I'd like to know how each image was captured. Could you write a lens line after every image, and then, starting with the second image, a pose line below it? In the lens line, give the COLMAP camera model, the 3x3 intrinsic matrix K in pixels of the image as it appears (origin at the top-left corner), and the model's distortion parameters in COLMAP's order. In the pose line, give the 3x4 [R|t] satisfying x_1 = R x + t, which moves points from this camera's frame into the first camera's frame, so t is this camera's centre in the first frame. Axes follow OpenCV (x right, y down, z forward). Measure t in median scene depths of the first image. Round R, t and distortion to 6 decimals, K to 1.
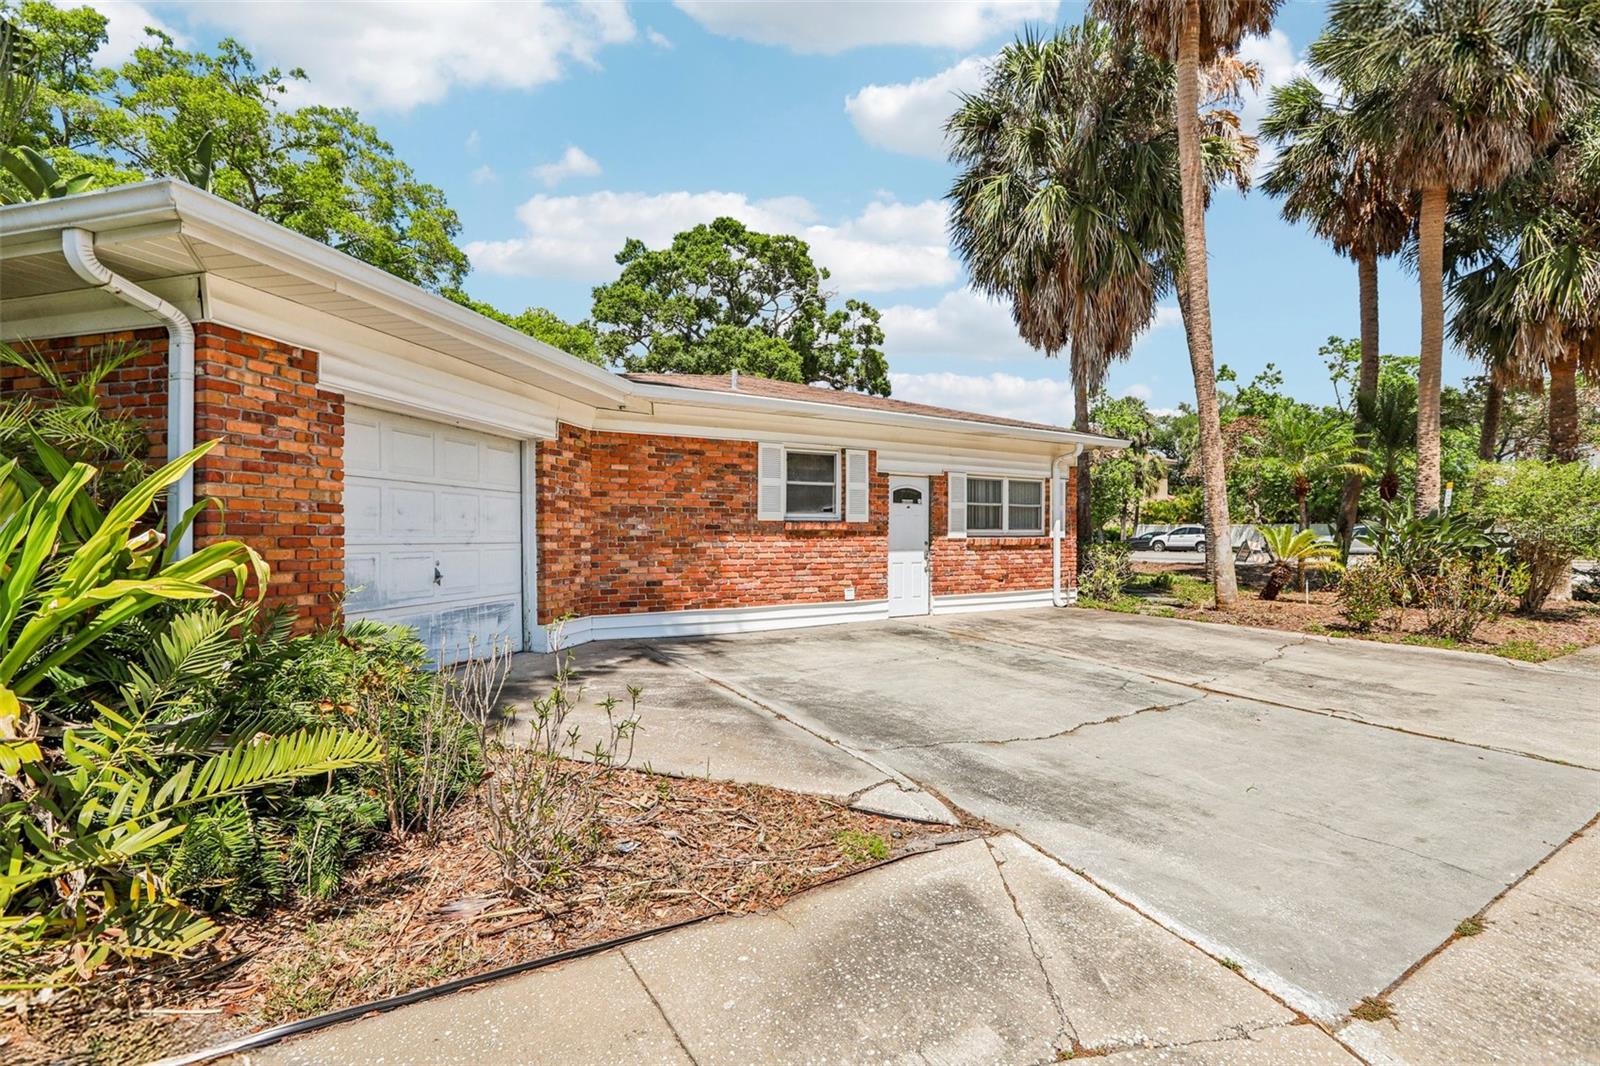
lens RADIAL K [[731.7, 0, 789.5], [0, 731.7, 546.4], [0, 0, 1]] dist [-0.046650, 0.016549]
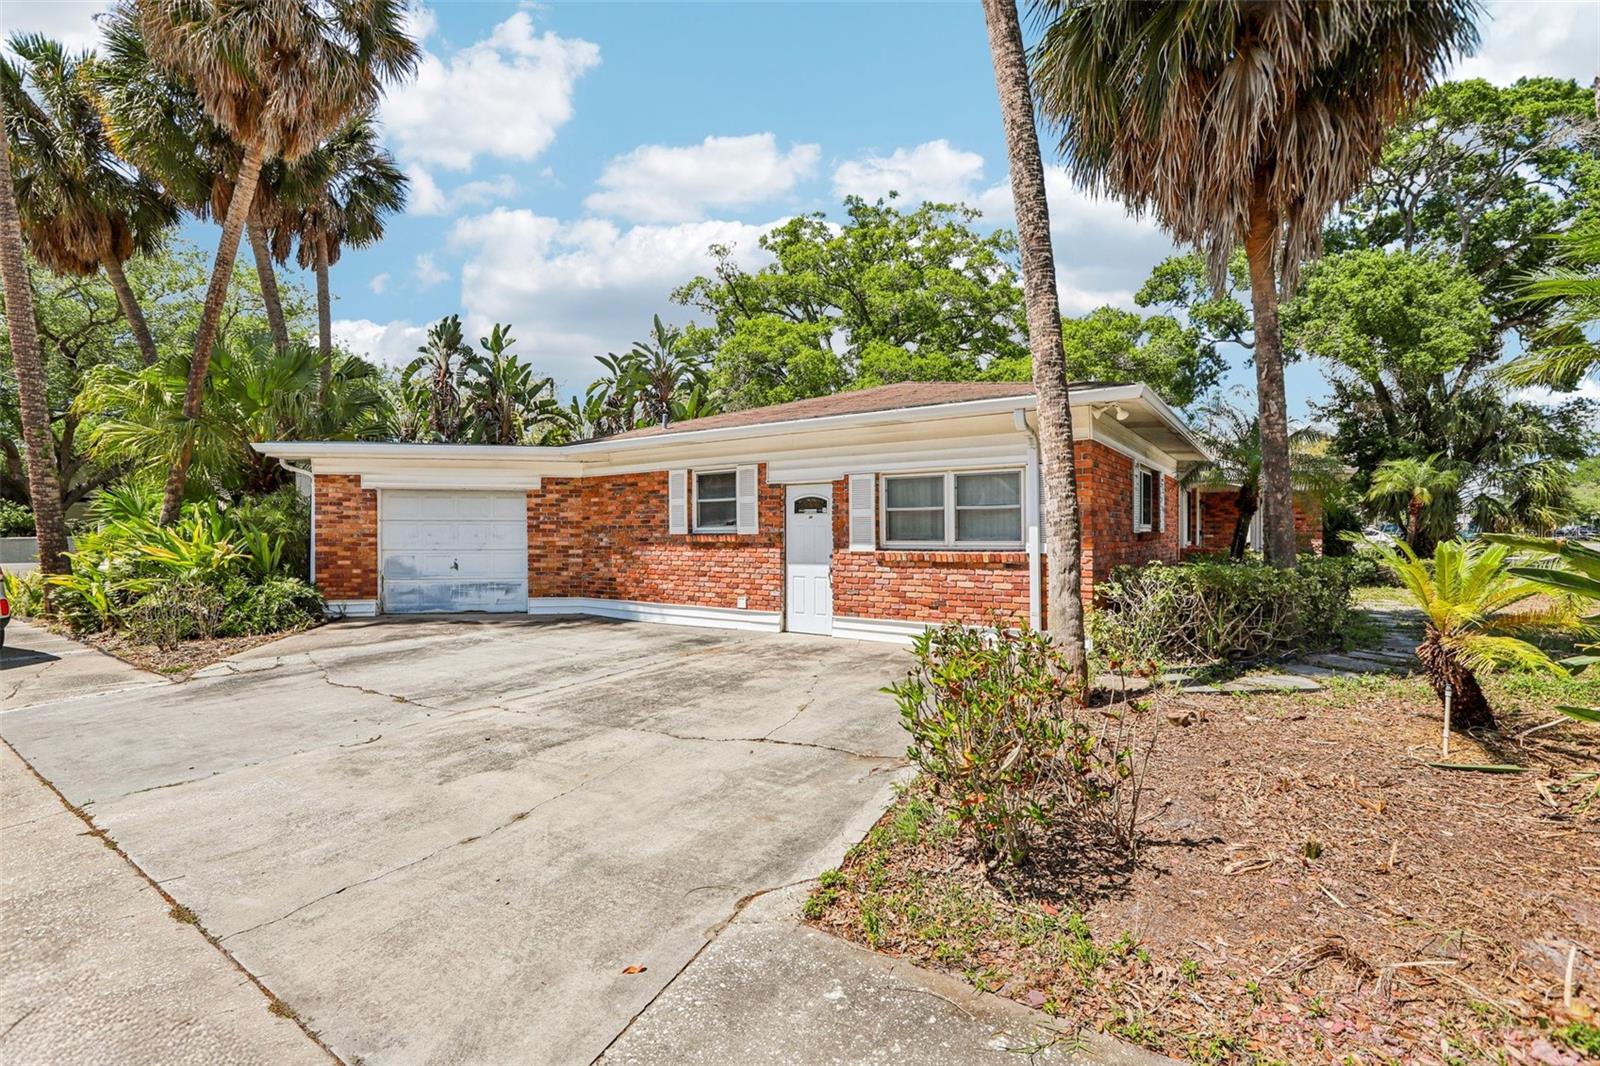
lens RADIAL K [[731.7, 0, 792.8], [0, 731.7, 526.2], [0, 0, 1]] dist [-0.046650, 0.016549]
pose [[0.405432, -0.011941, -0.914047, 1.204992], [-0.011032, 0.999778, -0.017954, -0.030177], [0.914059, 0.017363, 0.405210, 0.717433]]
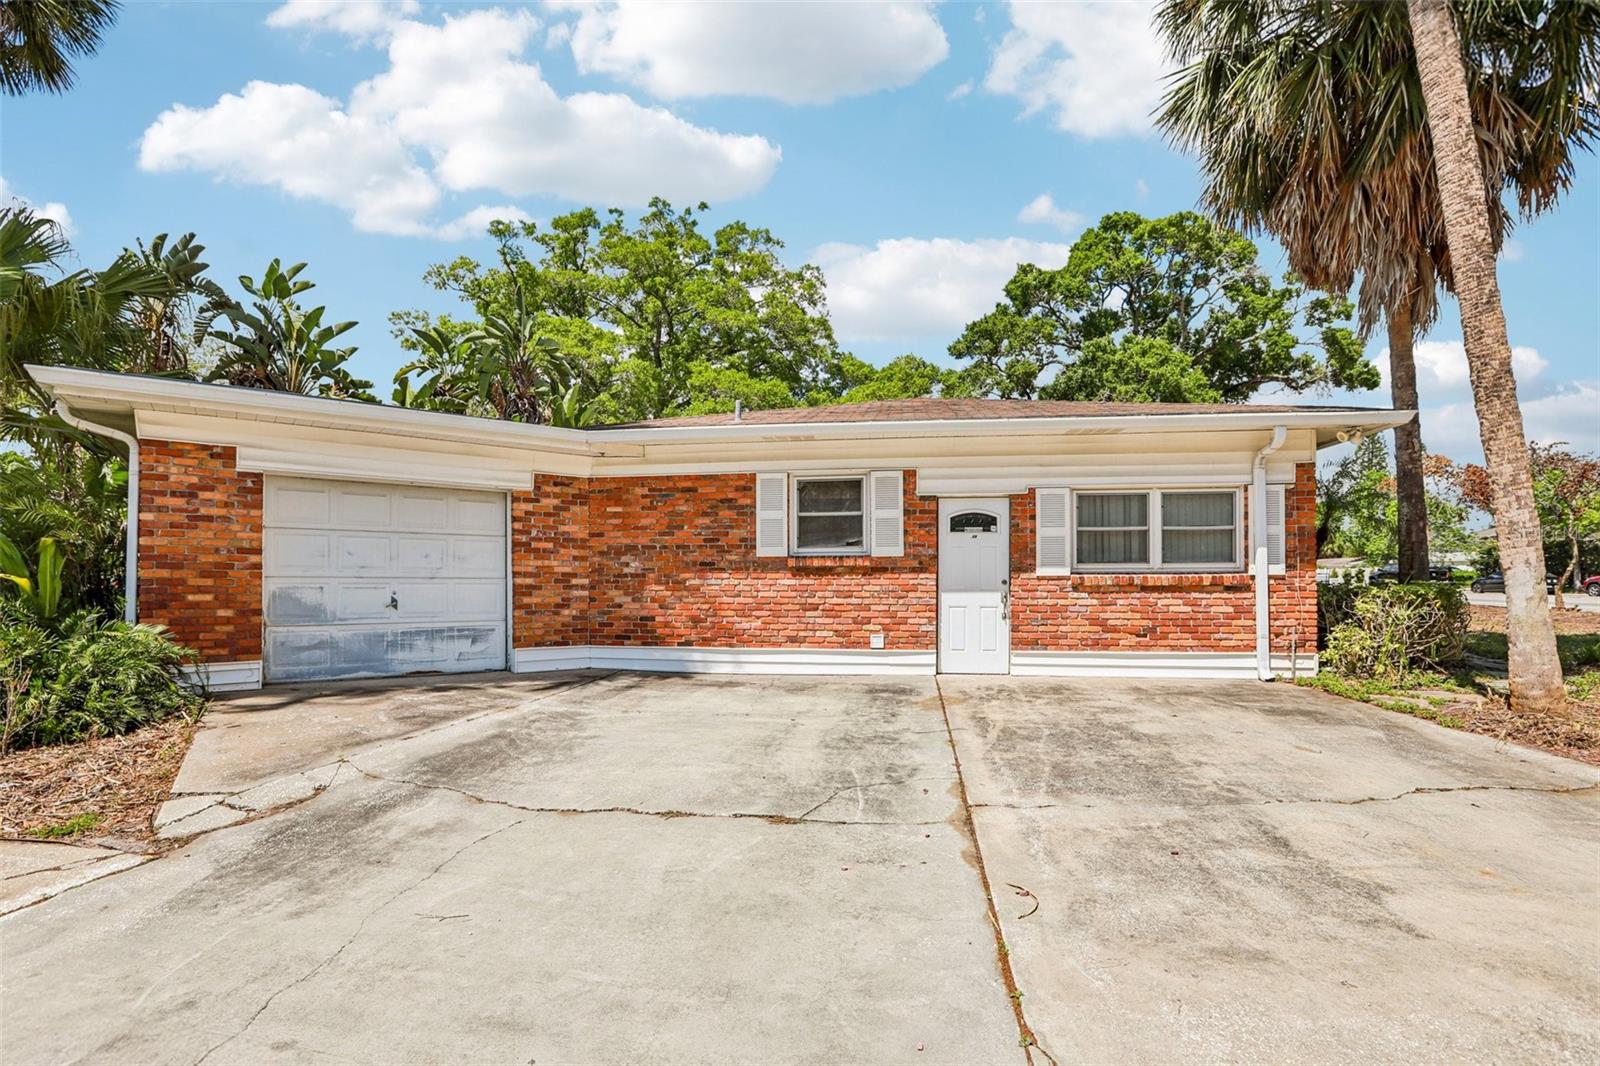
lens RADIAL K [[731.7, 0, 786.9], [0, 731.7, 596.4], [0, 0, 1]] dist [-0.046650, 0.016549]
pose [[0.772052, 0.012915, -0.635429, 0.609613], [-0.009841, 0.999917, 0.008367, 0.008146], [0.635484, -0.000207, 0.772114, 0.307515]]
